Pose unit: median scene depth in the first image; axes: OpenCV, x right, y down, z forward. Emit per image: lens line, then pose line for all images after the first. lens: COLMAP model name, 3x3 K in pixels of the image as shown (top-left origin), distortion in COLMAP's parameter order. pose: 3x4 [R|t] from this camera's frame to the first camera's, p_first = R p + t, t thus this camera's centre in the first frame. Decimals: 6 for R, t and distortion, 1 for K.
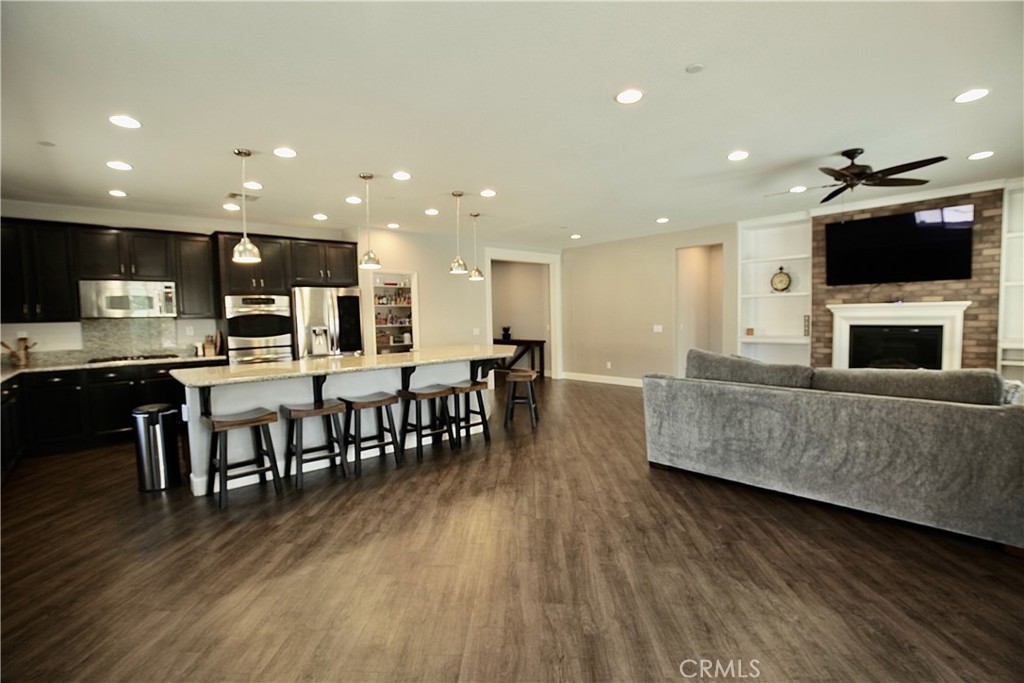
lens RADIAL K [[464.4, 0, 515.4], [0, 464.4, 349.1], [0, 0, 1]] dist [-0.032673, 0.003367]
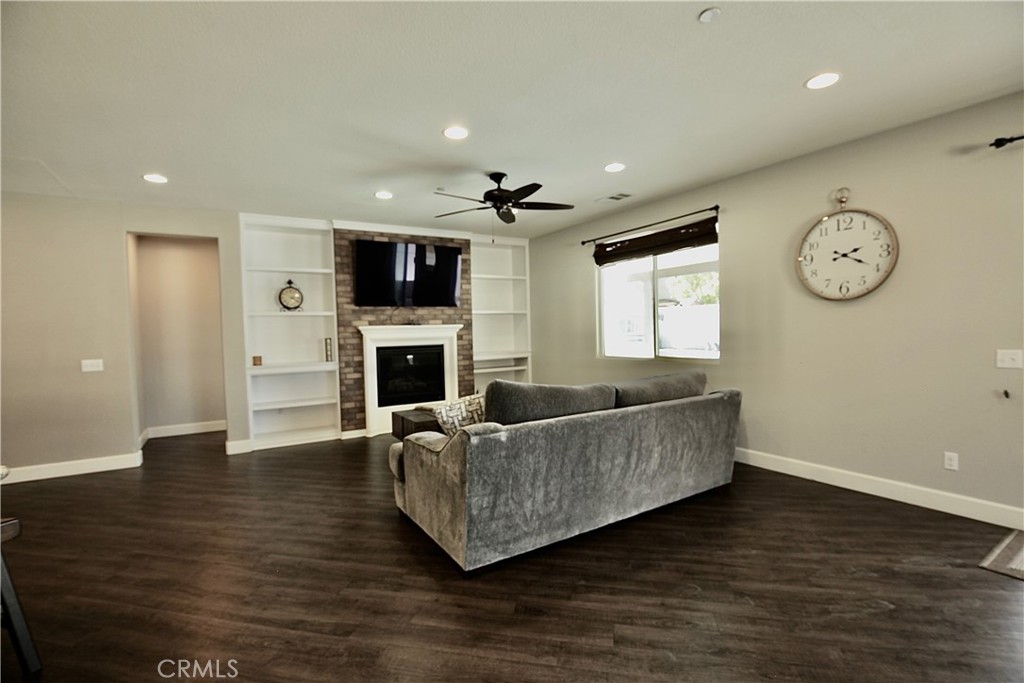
lens RADIAL K [[464.4, 0, 510.8], [0, 464.4, 346.2], [0, 0, 1]] dist [-0.032673, 0.003367]
pose [[0.176882, -0.021609, 0.983995, -0.191688], [0.087083, 0.996182, 0.006223, -0.034821], [-0.980372, 0.084589, 0.178089, 0.528364]]
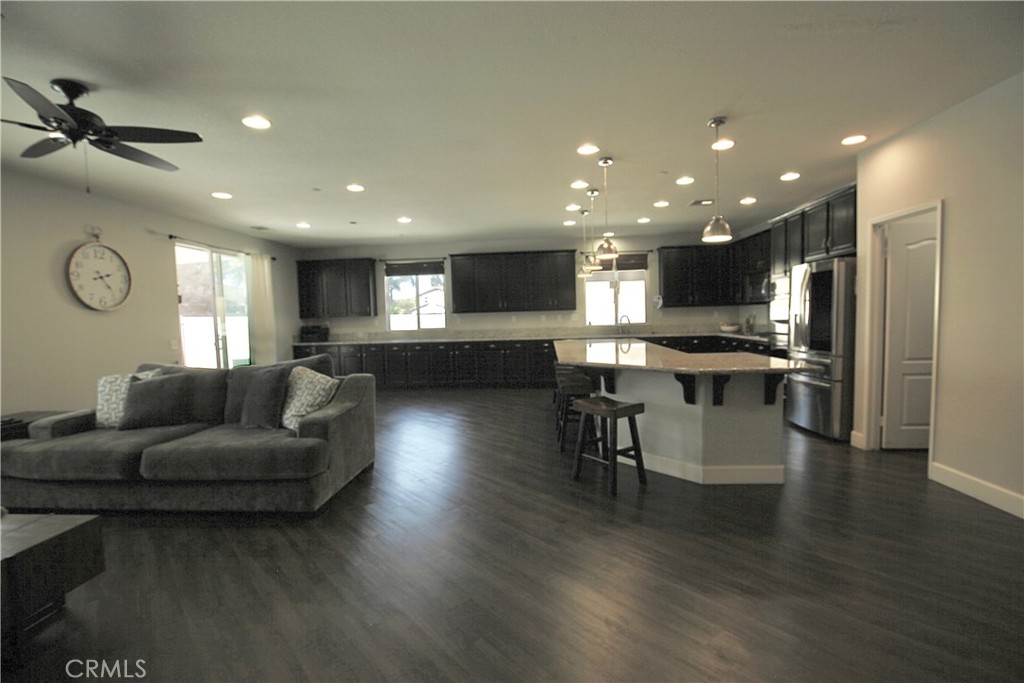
lens RADIAL K [[464.4, 0, 510.8], [0, 464.4, 344.7], [0, 0, 1]] dist [-0.032673, 0.003367]
pose [[-0.728171, 0.083578, -0.680281, 0.494554], [-0.004340, 0.991955, 0.126515, -0.097403], [0.685382, 0.095077, -0.721950, 1.265672]]
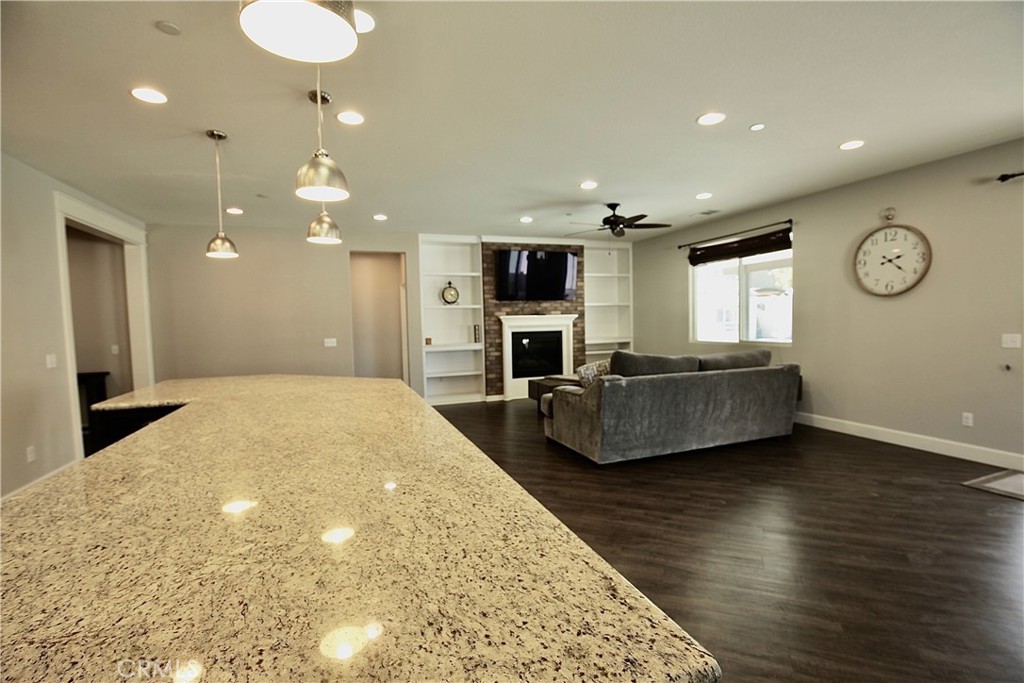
lens RADIAL K [[464.4, 0, 513.6], [0, 464.4, 346.4], [0, 0, 1]] dist [-0.032673, 0.003367]
pose [[0.362516, -0.040618, 0.931092, -0.463976], [0.079247, 0.996775, 0.012629, -0.028211], [-0.928602, 0.069208, 0.364566, 0.514796]]
